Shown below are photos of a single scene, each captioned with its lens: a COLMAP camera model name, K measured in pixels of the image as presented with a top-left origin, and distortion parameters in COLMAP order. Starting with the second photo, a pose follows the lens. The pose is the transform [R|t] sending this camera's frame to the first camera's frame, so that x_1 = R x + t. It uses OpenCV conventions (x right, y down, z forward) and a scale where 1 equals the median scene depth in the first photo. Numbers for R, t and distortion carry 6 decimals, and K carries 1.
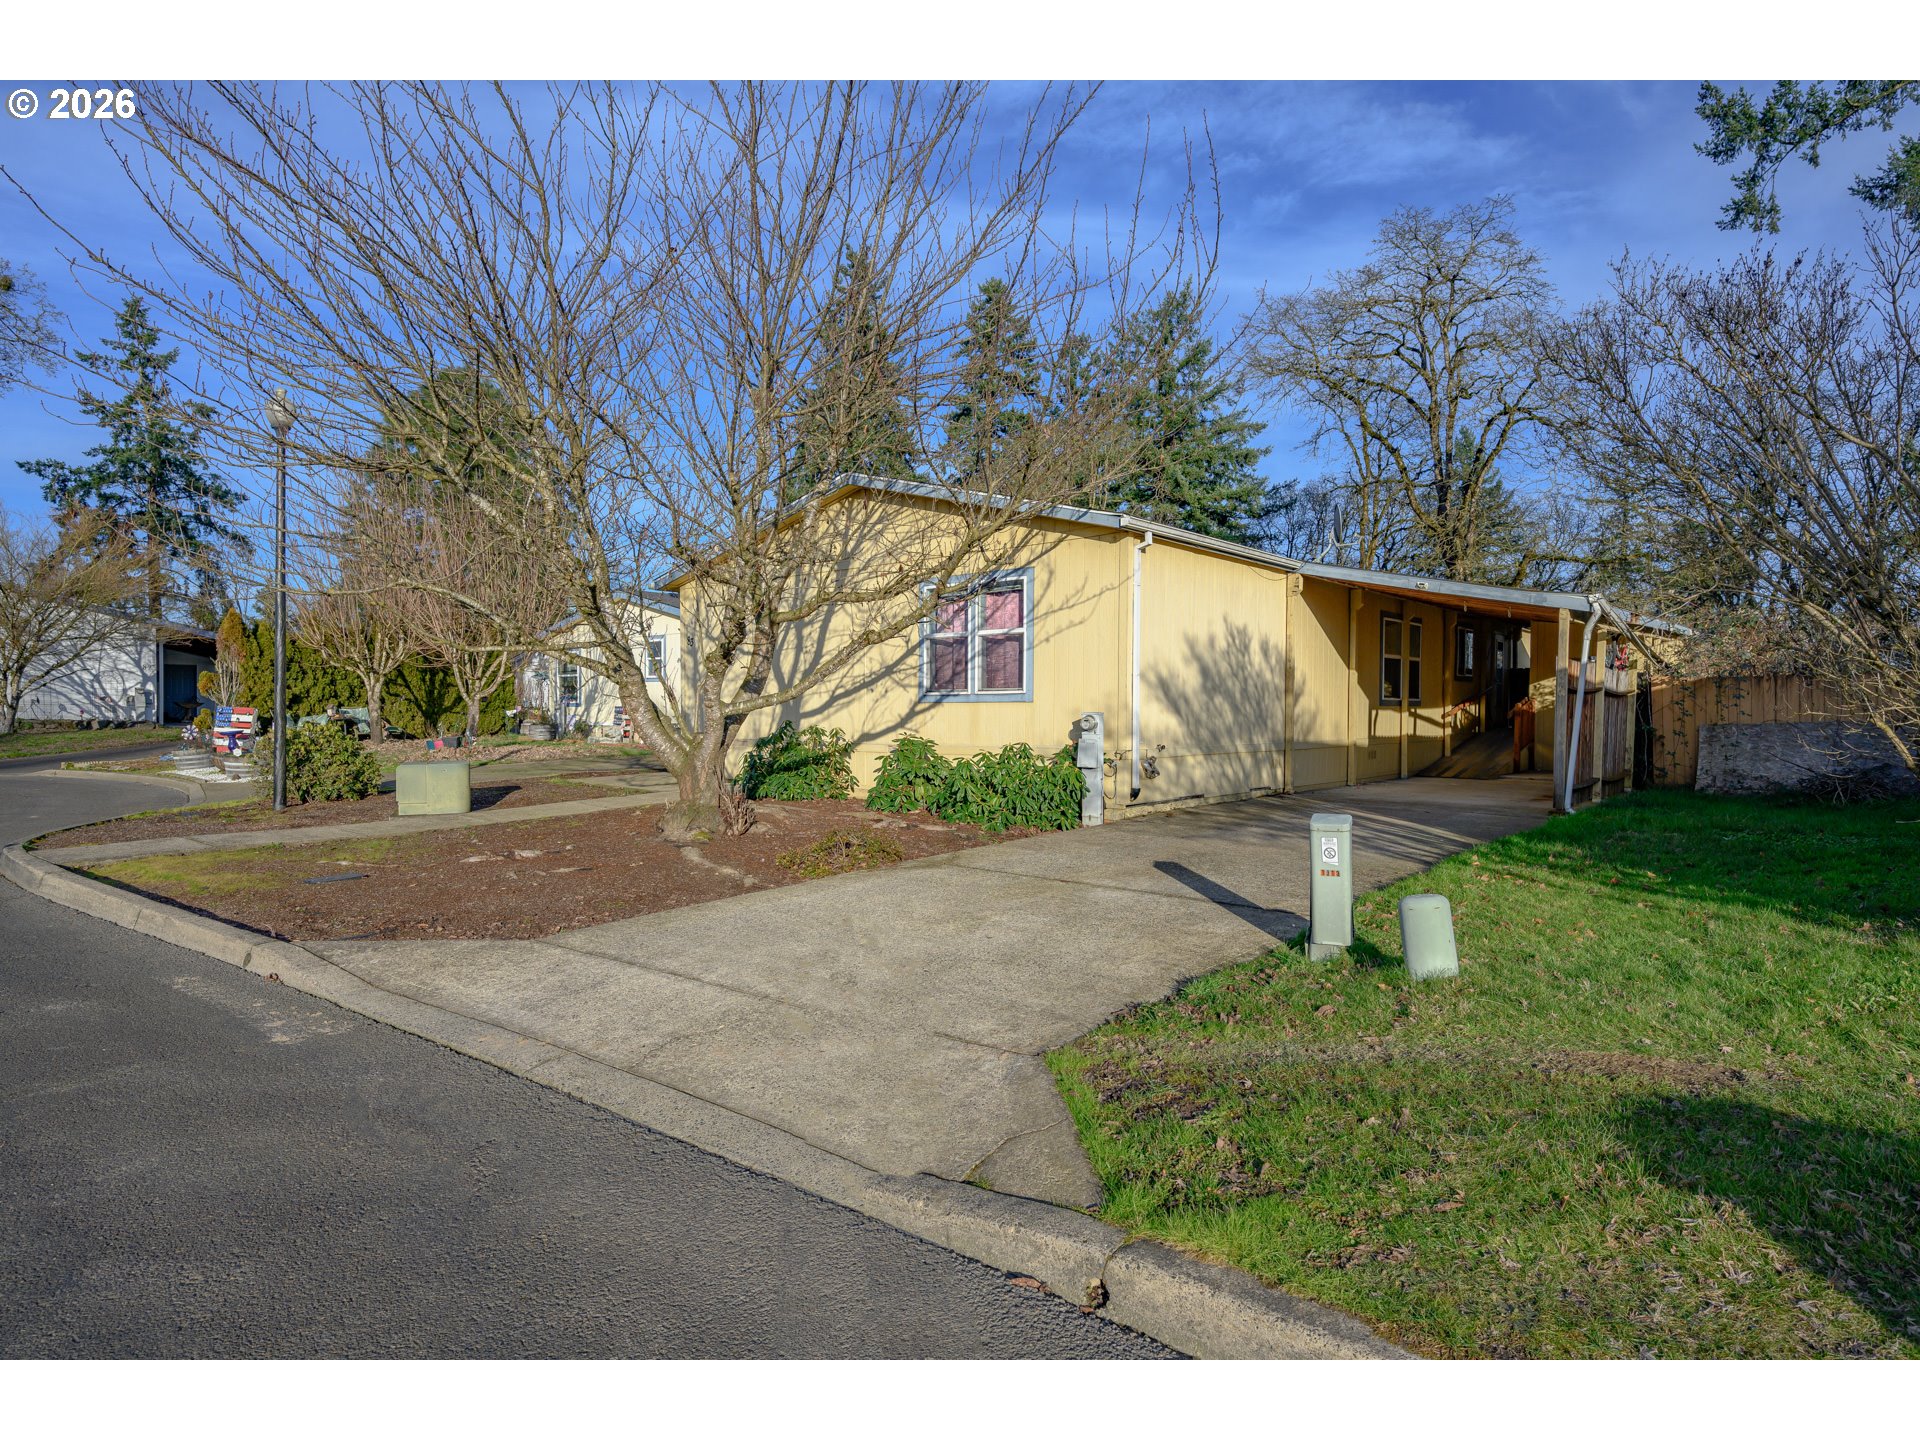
lens RADIAL K [[1096.6, 0, 965.4], [0, 1096.6, 744.8], [0, 0, 1]] dist [-0.002875, -0.001017]
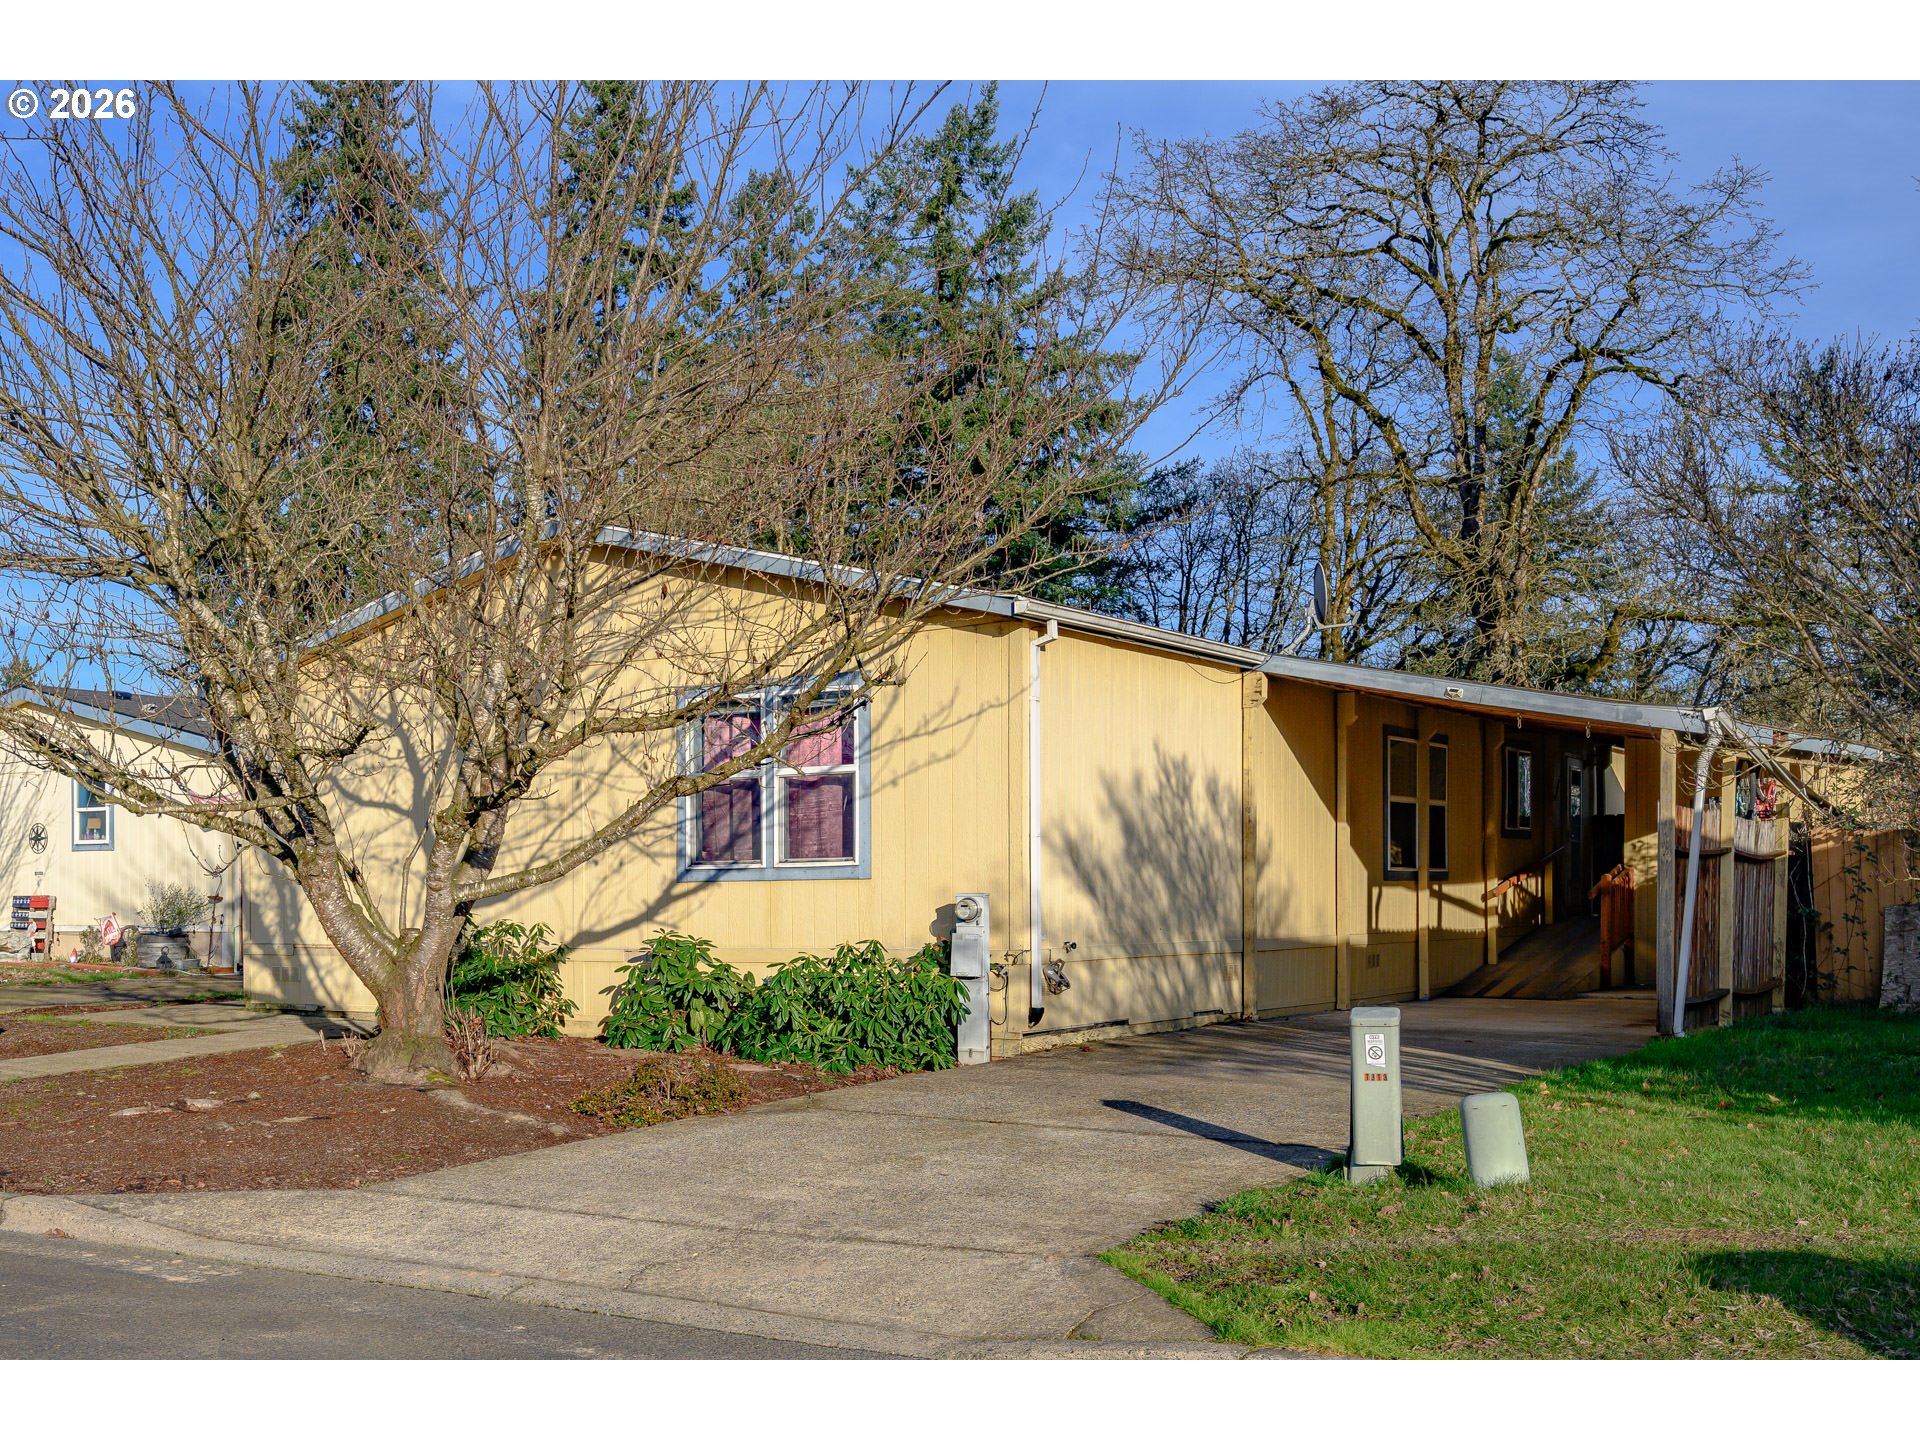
lens RADIAL K [[2218.2, 0, 635.8], [0, 2218.2, 933.3], [0, 0, 1]] dist [-0.004495, 0.002814]
pose [[0.998664, -0.010784, 0.050546, -0.131498], [0.011617, 0.999801, -0.016211, 0.011884], [-0.050361, 0.016777, 0.998590, -0.275997]]
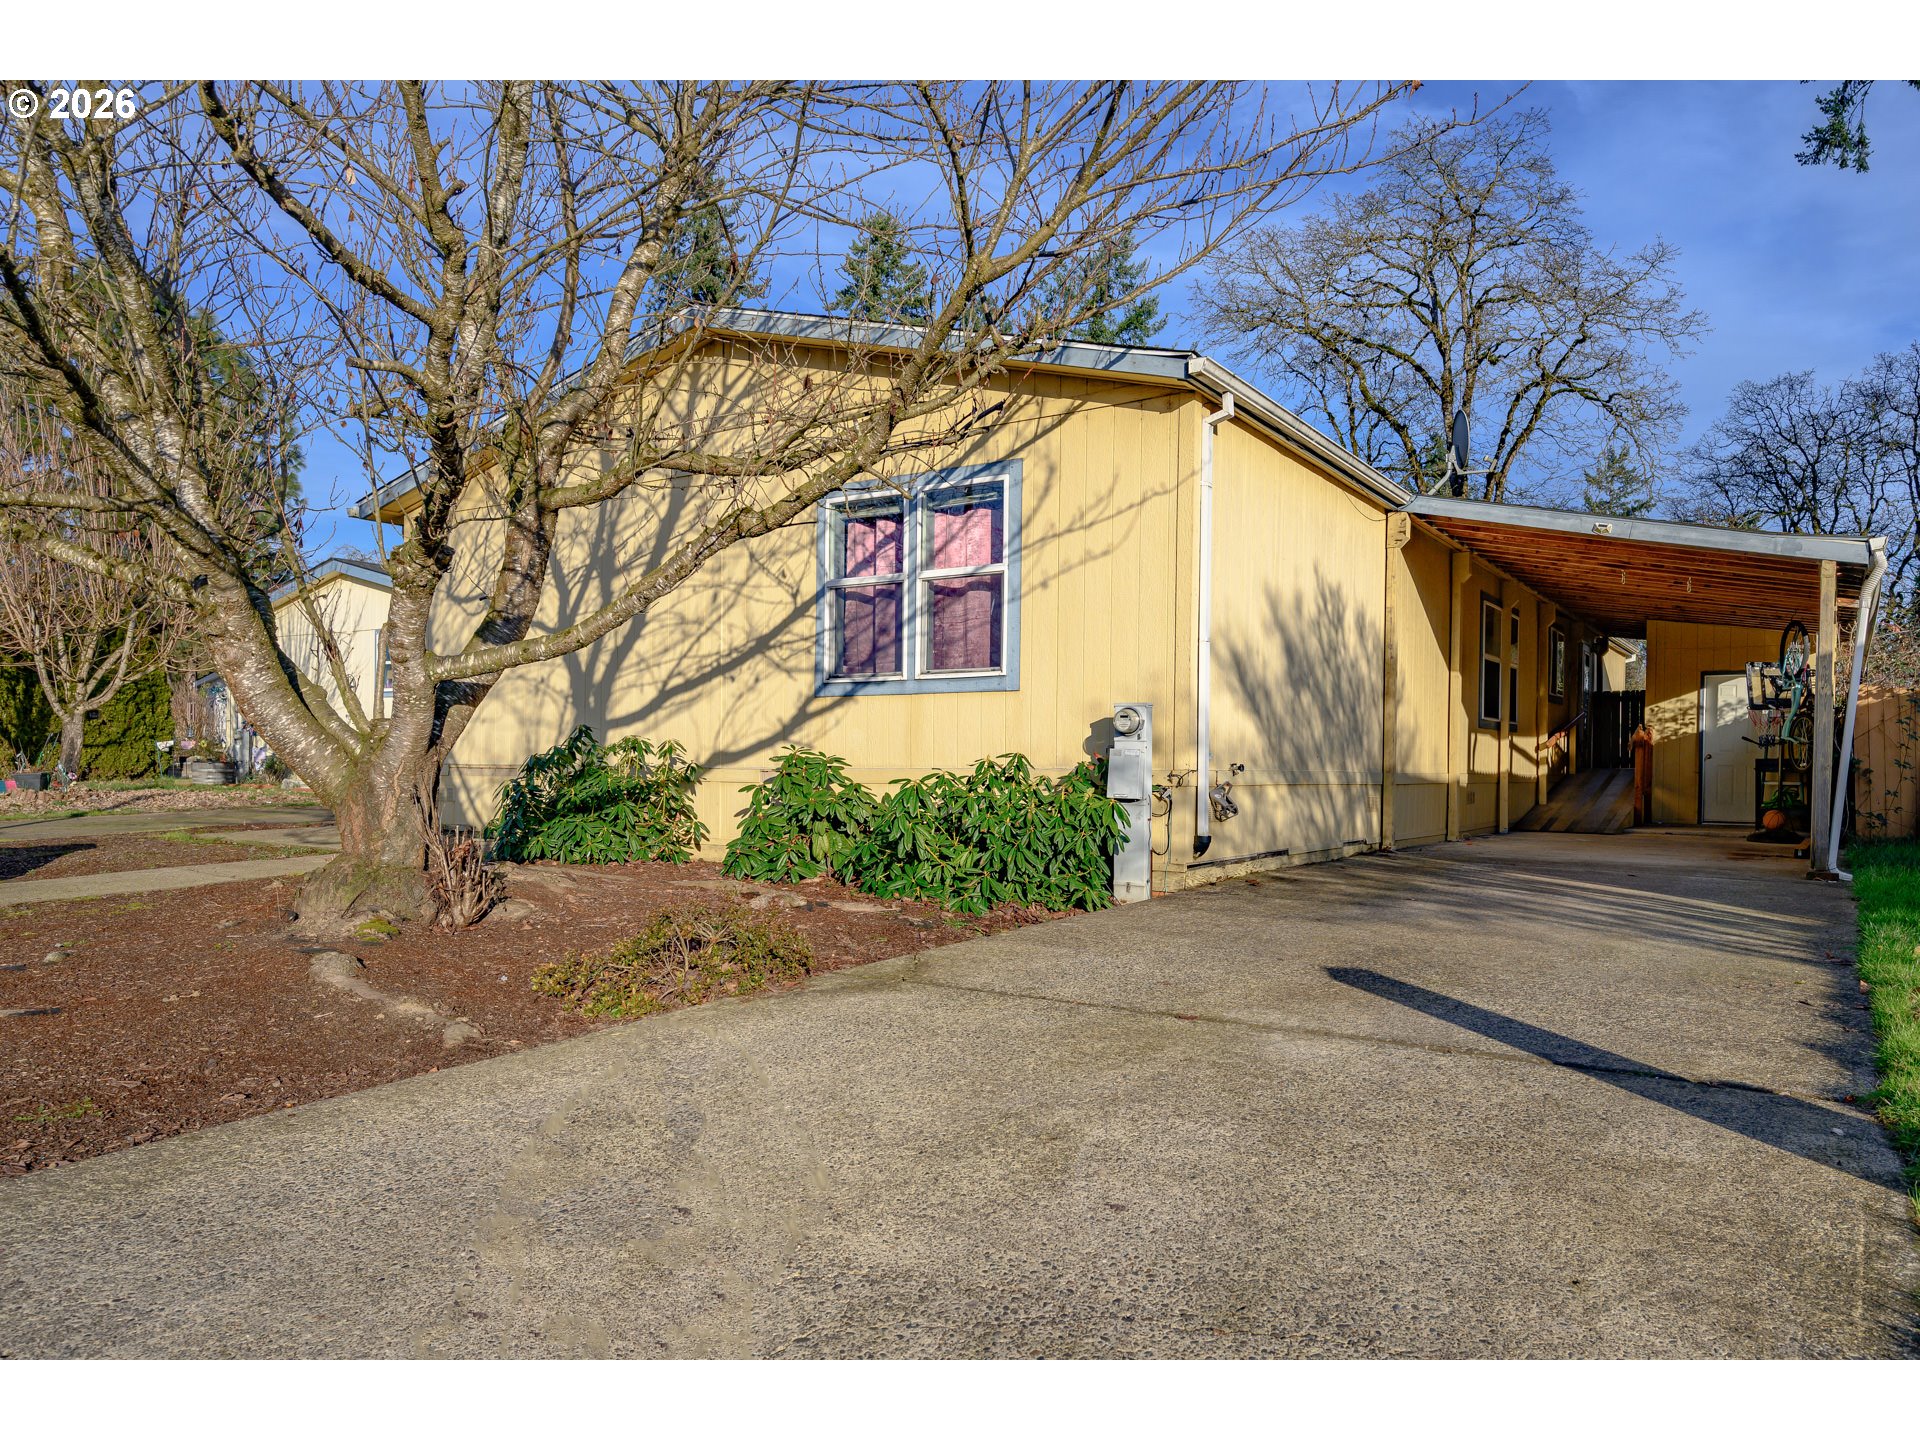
lens RADIAL K [[1333.4, 0, 1051.2], [0, 1333.4, 792.6], [0, 0, 1]] dist [-0.001758, -0.005337]
pose [[0.986944, 0.003687, 0.161020, -0.032406], [-0.001411, 0.999898, -0.014247, 0.023001], [-0.161056, 0.013834, 0.986848, 0.272877]]
